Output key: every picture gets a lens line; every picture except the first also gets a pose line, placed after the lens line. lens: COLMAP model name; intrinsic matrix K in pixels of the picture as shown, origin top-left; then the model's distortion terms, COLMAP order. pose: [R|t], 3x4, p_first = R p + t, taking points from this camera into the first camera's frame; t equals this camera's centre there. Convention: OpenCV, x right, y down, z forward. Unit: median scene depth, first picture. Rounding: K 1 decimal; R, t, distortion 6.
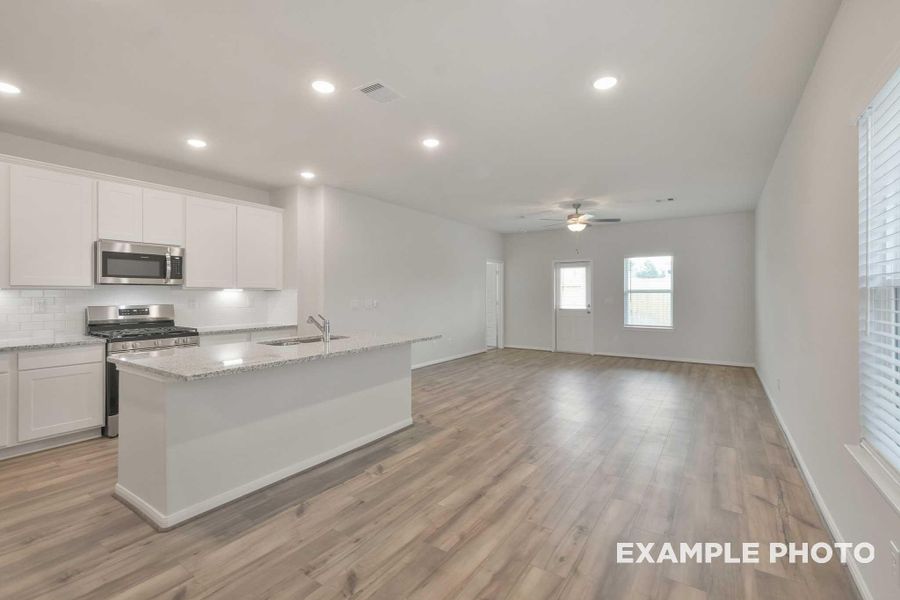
lens RADIAL K [[409.3, 0, 450.0], [0, 409.3, 300.0], [0, 0, 1]] dist [0.013025, -0.000065]
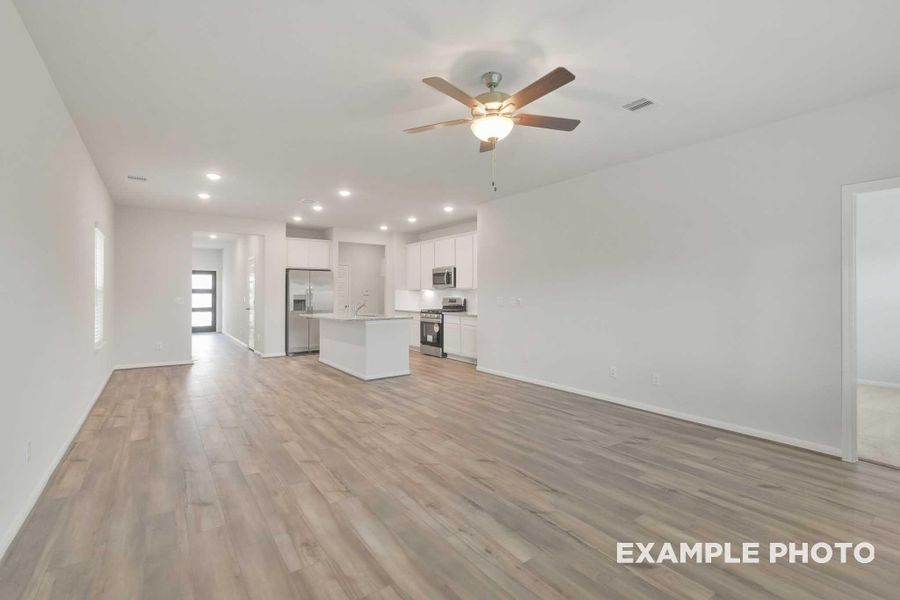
lens RADIAL K [[406.2, 0, 451.1], [0, 406.2, 294.0], [0, 0, 1]] dist [0.010861, -0.000038]
pose [[-0.359063, -0.001745, -0.933312, 0.671566], [-0.014269, 0.999892, 0.003620, -0.008777], [0.933204, 0.014618, -0.359049, 1.044386]]
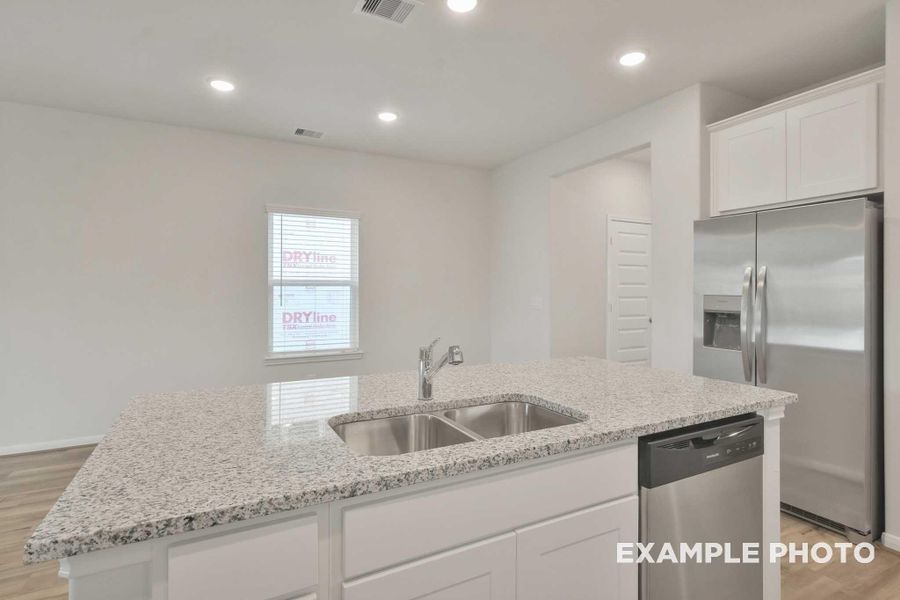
lens RADIAL K [[440.7, 0, 450.0], [0, 440.7, 300.0], [0, 0, 1]] dist [-0.000875, -0.000211]
pose [[-0.880265, -0.013651, 0.474287, -0.246121], [0.001796, 0.999483, 0.032099, -0.005722], [-0.474480, 0.029107, -0.879785, 0.666784]]
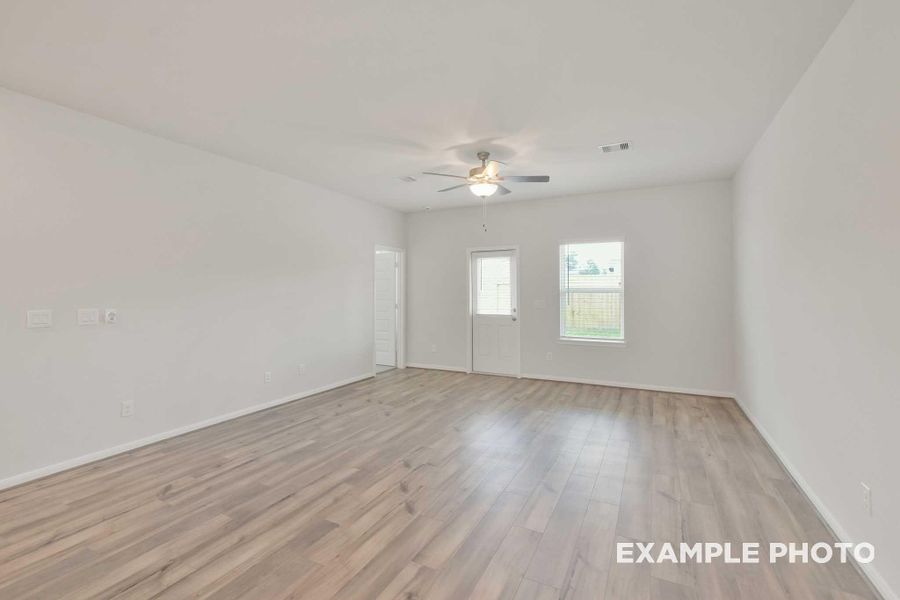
lens RADIAL K [[406.2, 0, 451.1], [0, 406.2, 294.0], [0, 0, 1]] dist [0.010861, -0.000038]
pose [[0.992883, -0.003585, 0.119041, 0.171909], [0.004809, 0.999939, -0.009993, -0.010037], [-0.118998, 0.010494, 0.992839, 0.360241]]
